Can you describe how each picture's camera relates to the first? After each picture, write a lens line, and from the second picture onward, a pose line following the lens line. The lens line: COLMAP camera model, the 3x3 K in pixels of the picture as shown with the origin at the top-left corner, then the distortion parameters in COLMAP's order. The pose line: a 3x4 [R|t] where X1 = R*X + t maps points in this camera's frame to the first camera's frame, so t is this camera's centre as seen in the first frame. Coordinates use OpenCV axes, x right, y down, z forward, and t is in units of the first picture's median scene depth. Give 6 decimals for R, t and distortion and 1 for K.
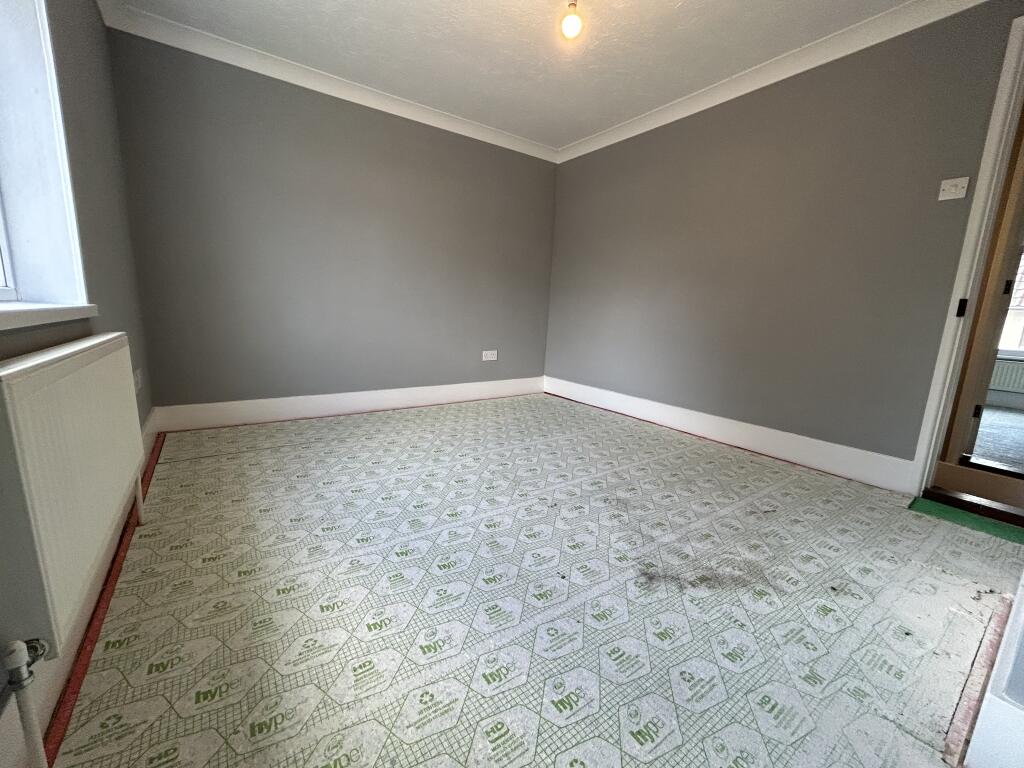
lens RADIAL K [[414.2, 0, 503.6], [0, 414.2, 390.3], [0, 0, 1]] dist [-0.000682, 0.000121]
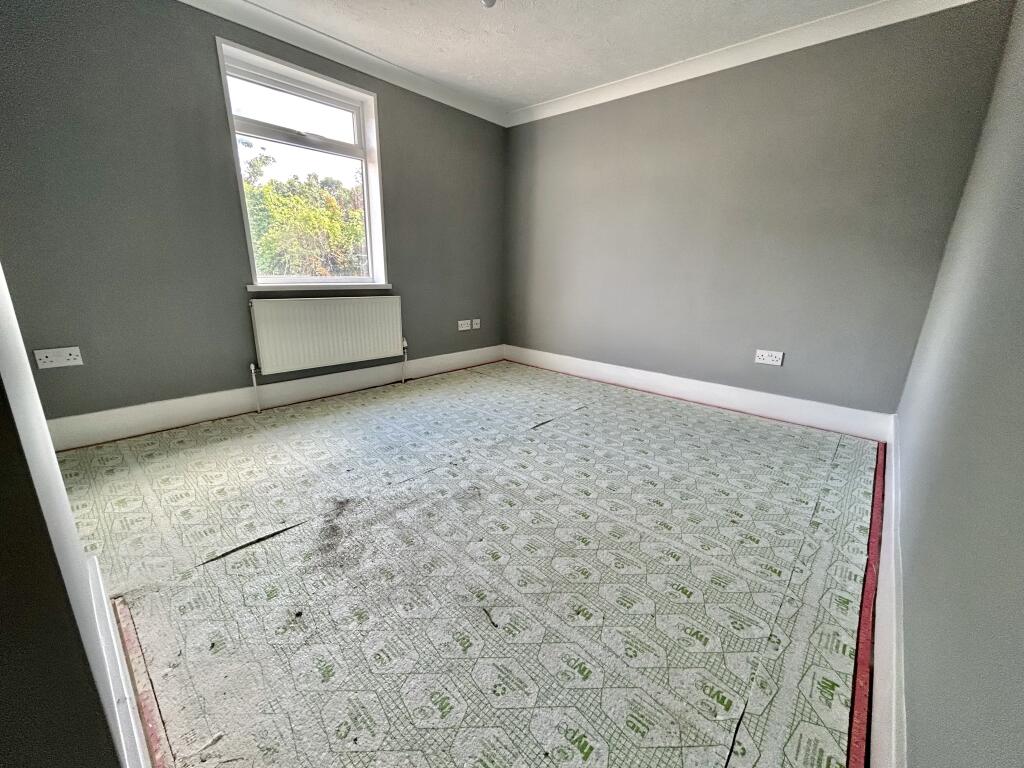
lens RADIAL K [[414.2, 0, 509.0], [0, 414.2, 380.9], [0, 0, 1]] dist [-0.000682, 0.000121]
pose [[0.227651, 0.221543, -0.948206, 1.055987], [-0.203172, 0.963149, 0.176255, -0.151452], [0.952311, 0.152524, 0.264273, 0.733146]]
